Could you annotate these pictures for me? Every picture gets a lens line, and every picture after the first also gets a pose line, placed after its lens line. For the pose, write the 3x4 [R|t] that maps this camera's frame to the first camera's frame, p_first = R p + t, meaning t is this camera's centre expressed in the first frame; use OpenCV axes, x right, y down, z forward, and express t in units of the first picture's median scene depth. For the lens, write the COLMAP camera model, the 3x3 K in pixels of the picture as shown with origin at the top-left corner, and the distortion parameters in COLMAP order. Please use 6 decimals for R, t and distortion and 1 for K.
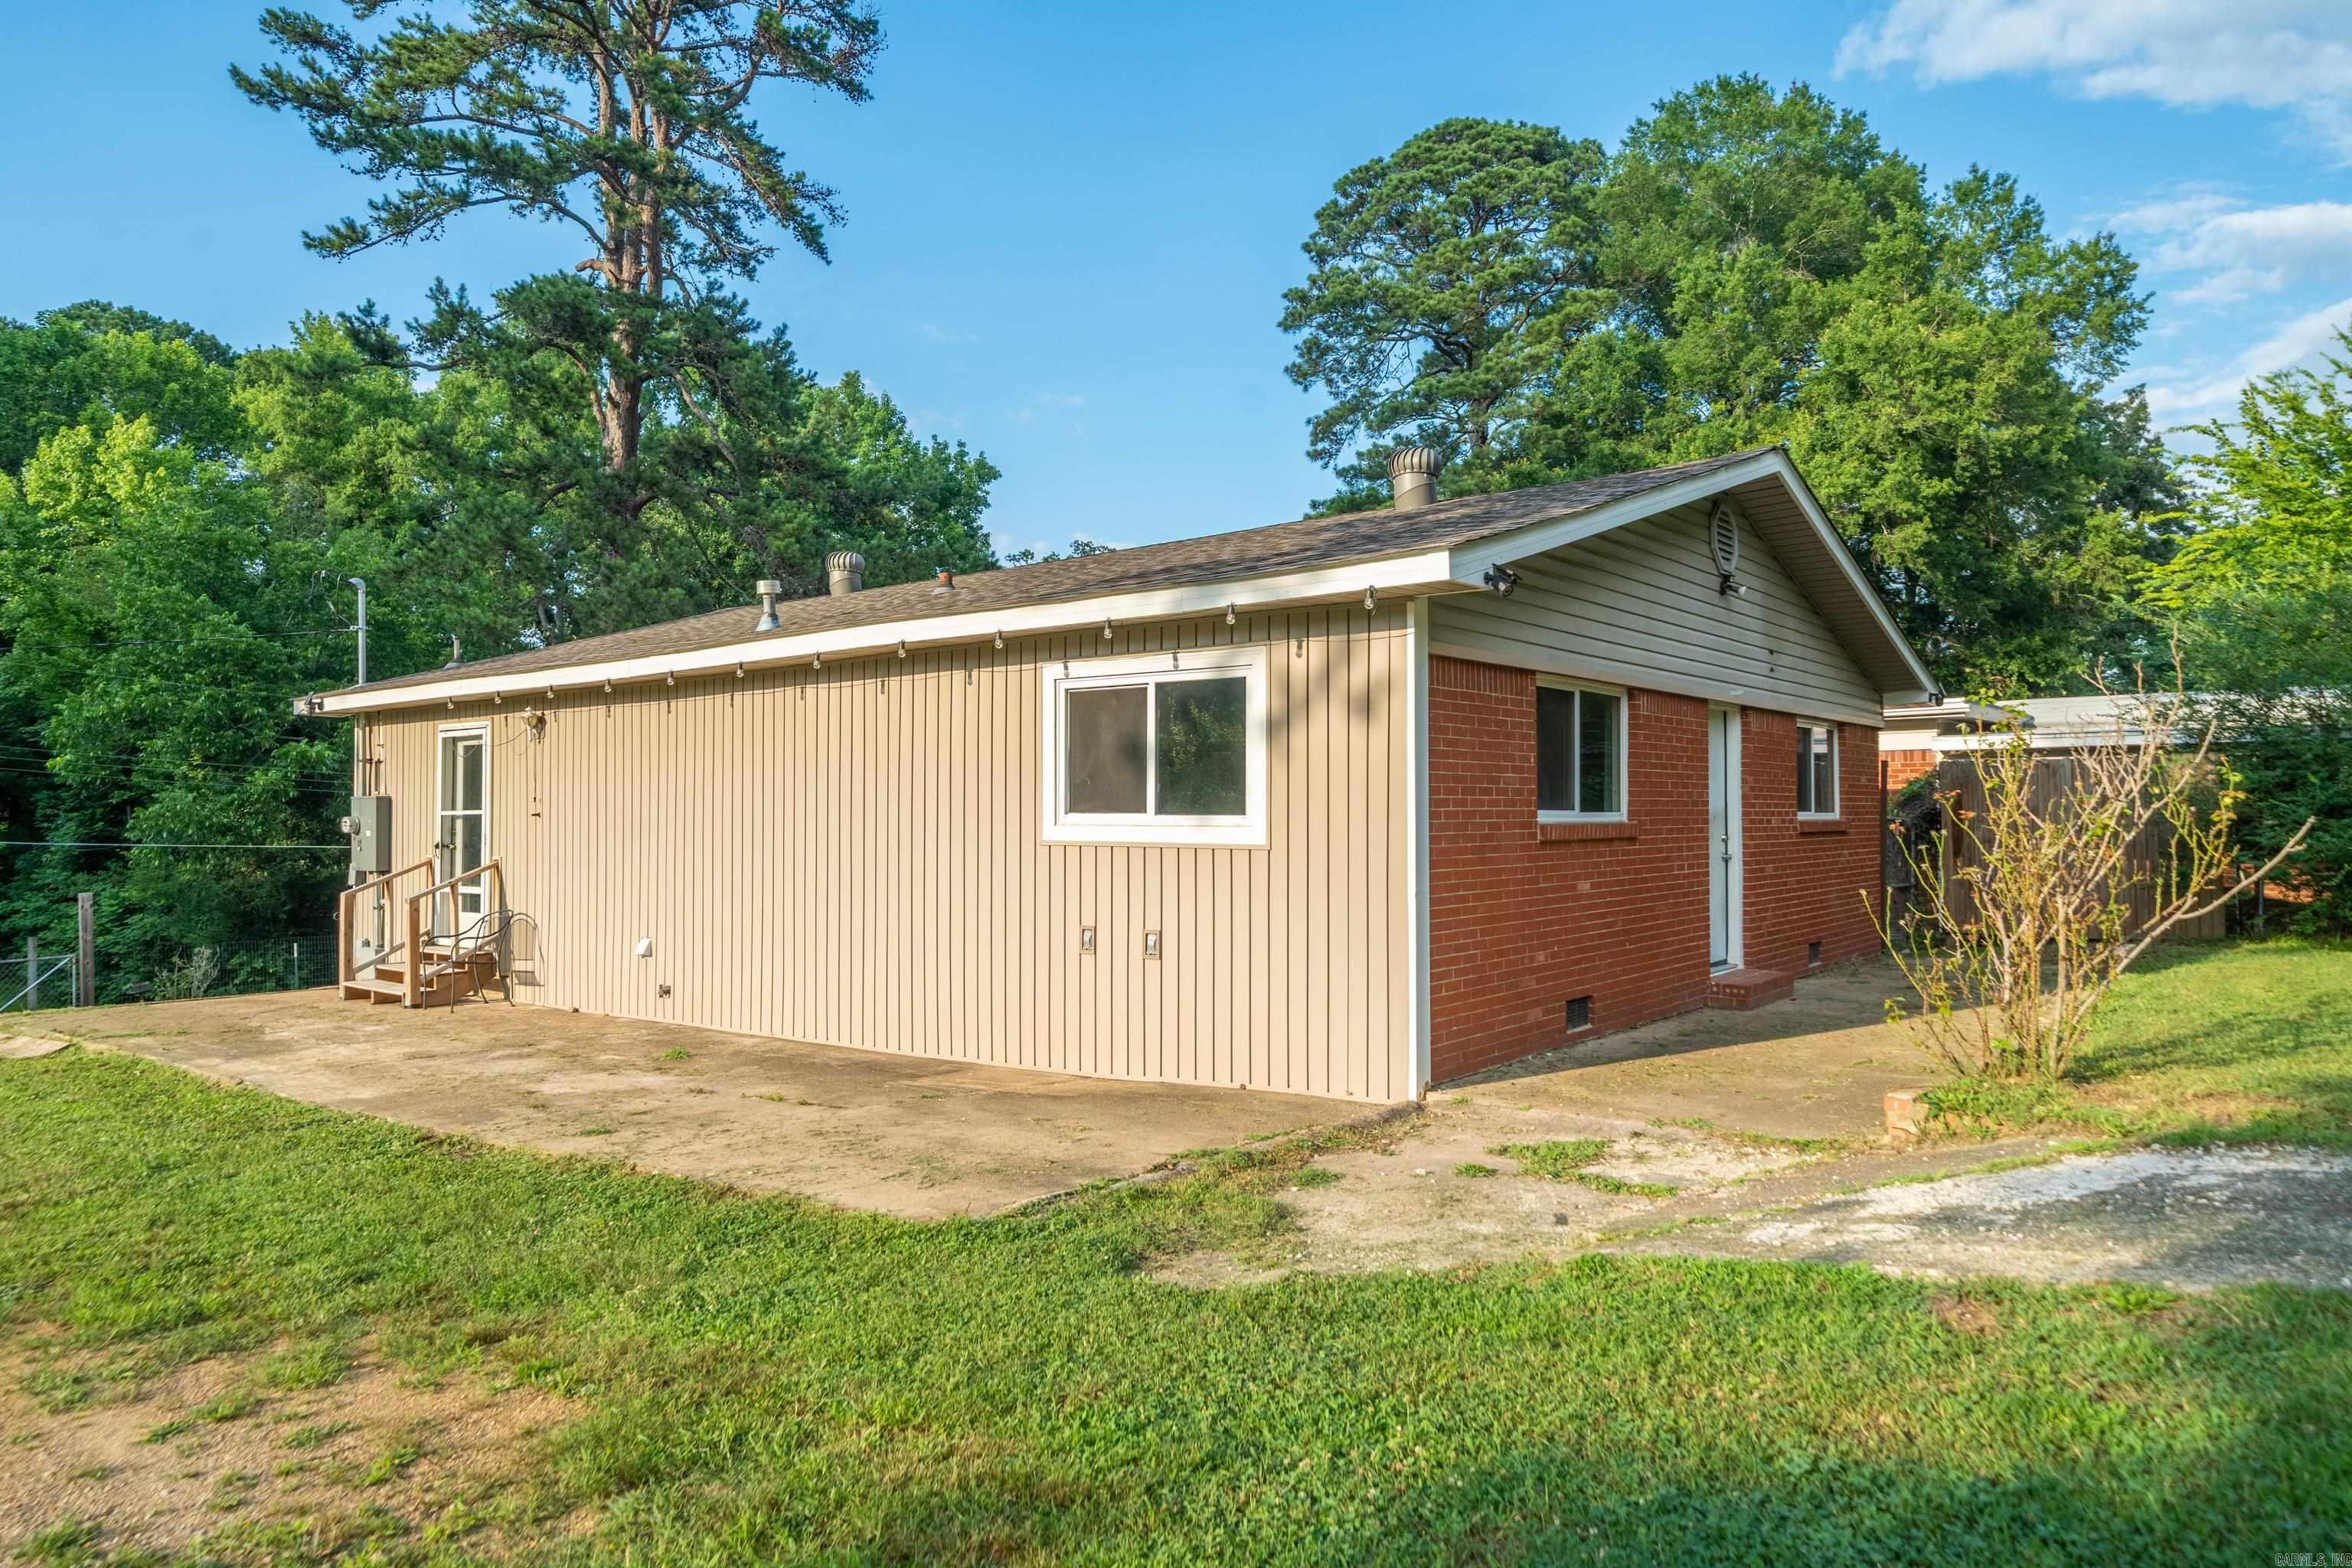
lens RADIAL K [[1504.1, 0, 1185.9], [0, 1504.1, 798.0], [0, 0, 1]] dist [0.005571, -0.001940]
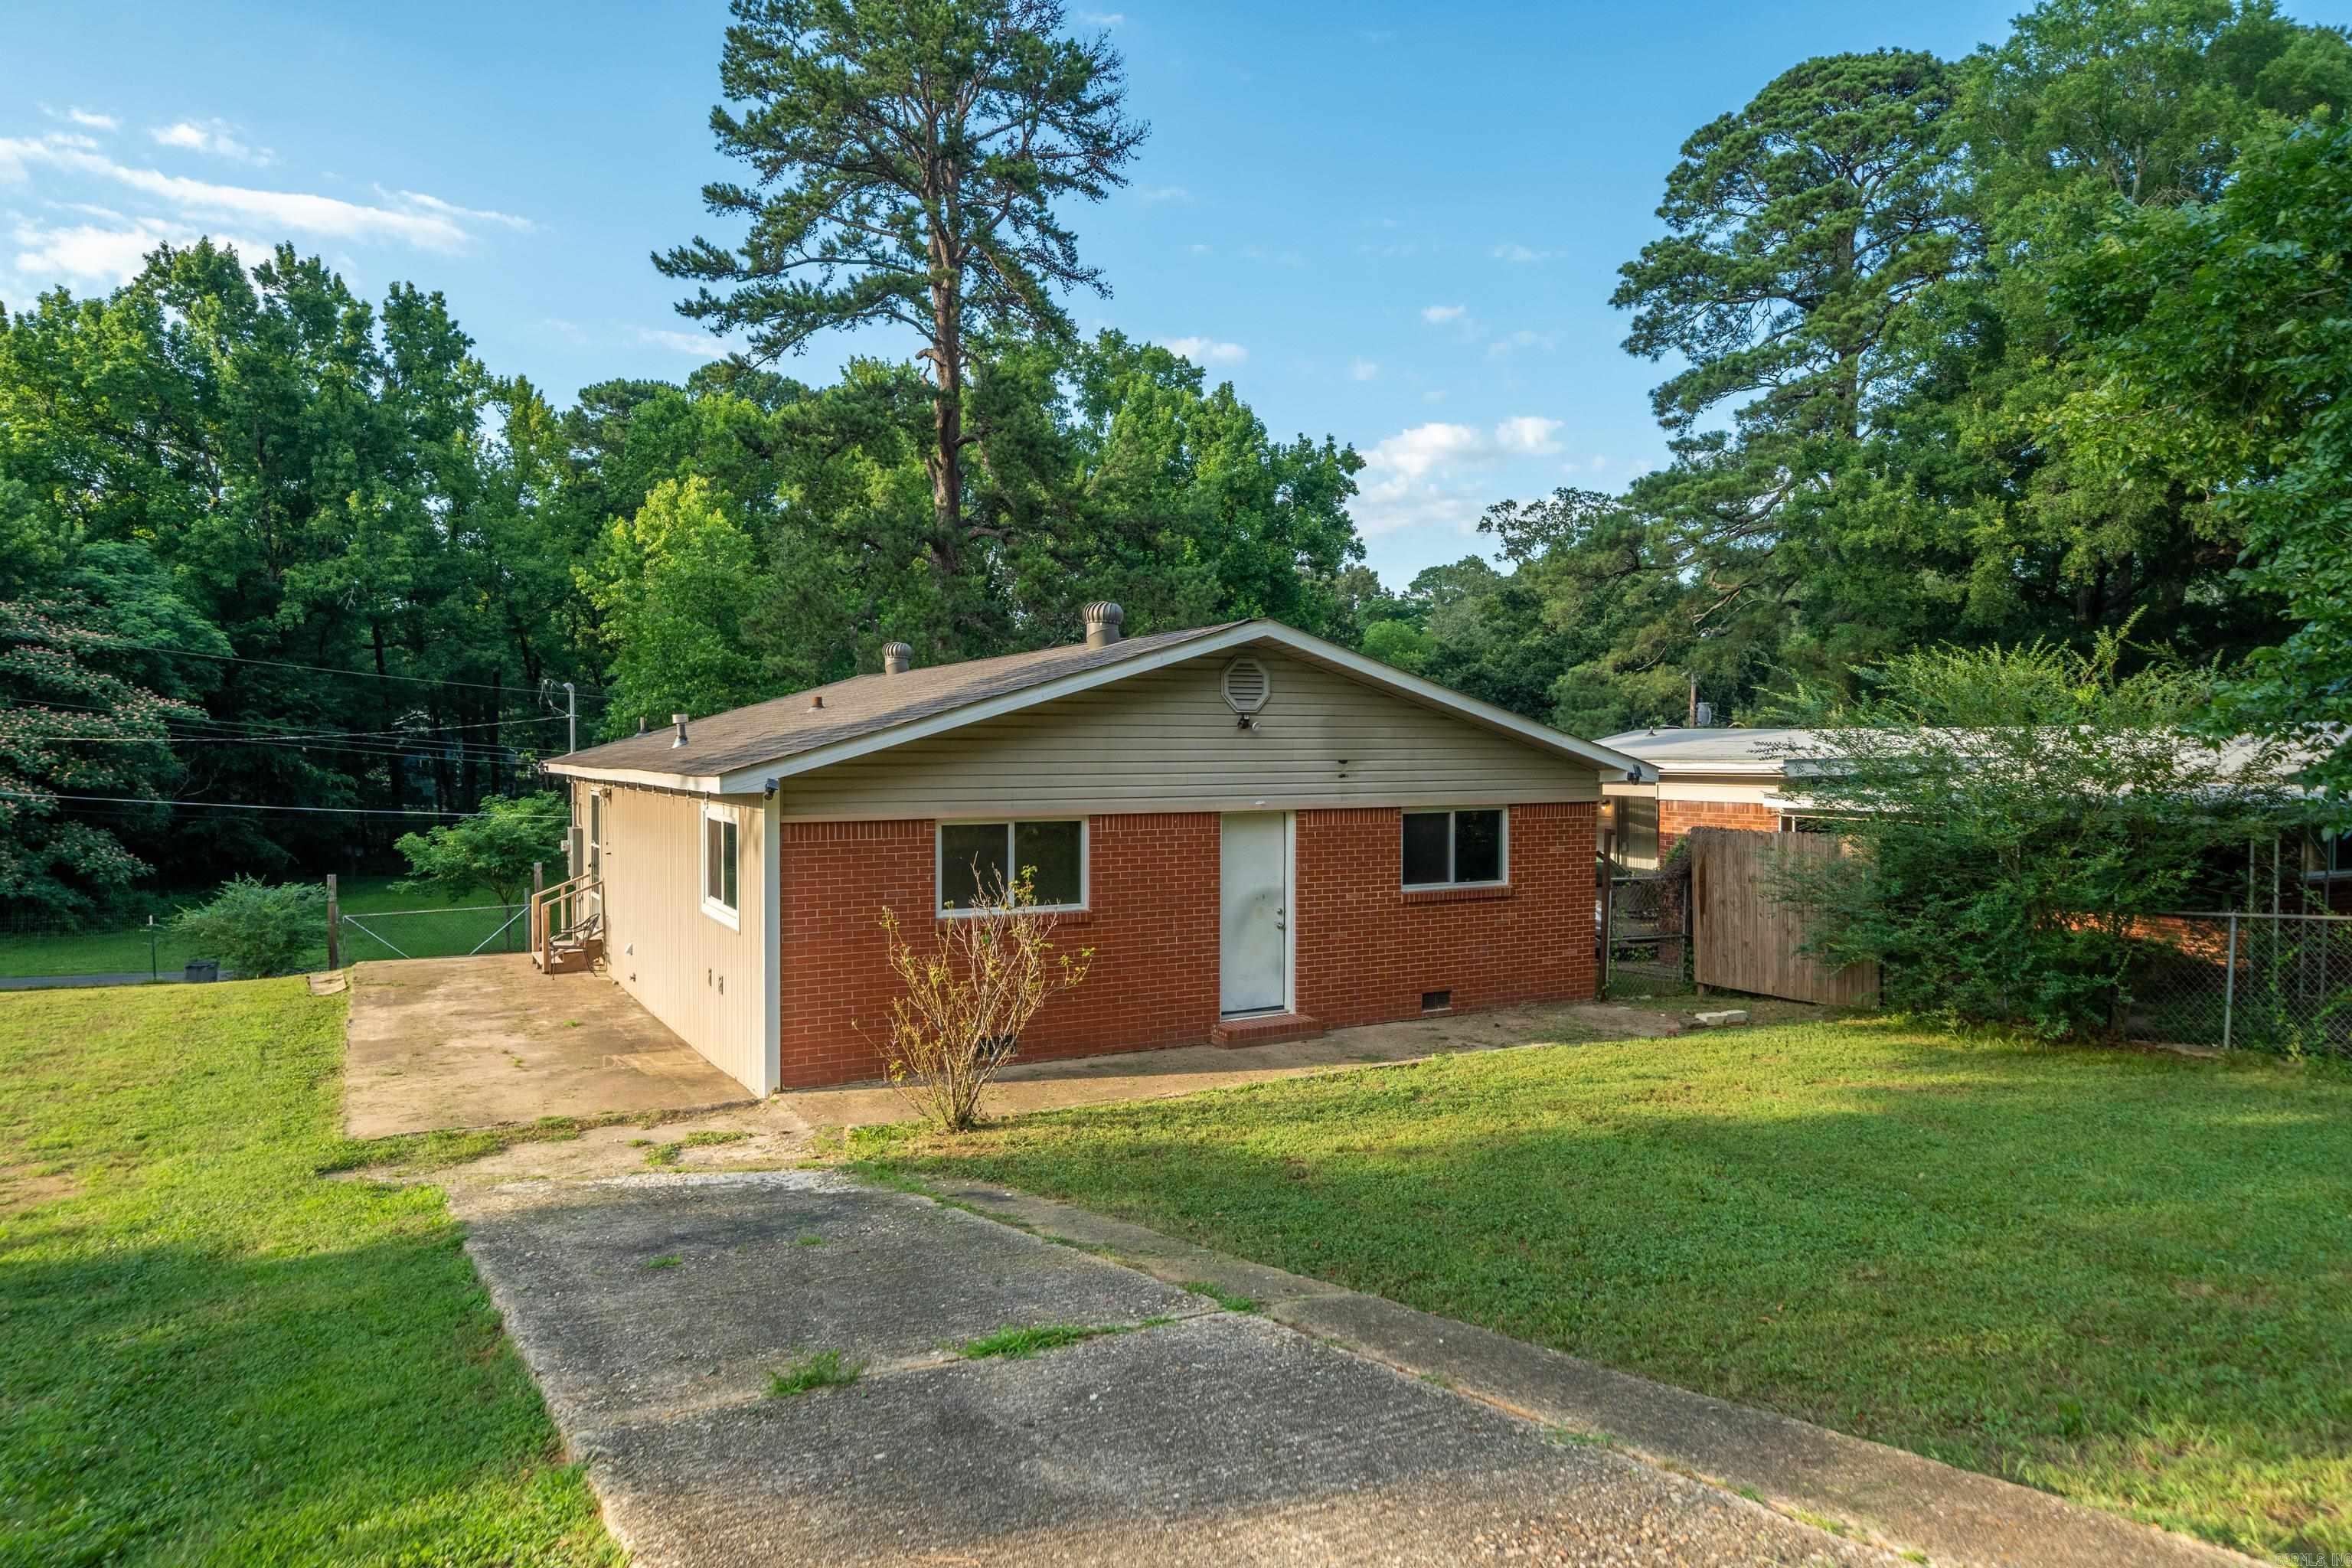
lens RADIAL K [[1504.1, 0, 1179.5], [0, 1504.1, 790.8], [0, 0, 1]] dist [0.005571, -0.001940]
pose [[0.922479, 0.015976, -0.385716, 0.188190], [0.000939, 0.999048, 0.043626, -0.032202], [0.386045, -0.040606, 0.921586, -0.050556]]
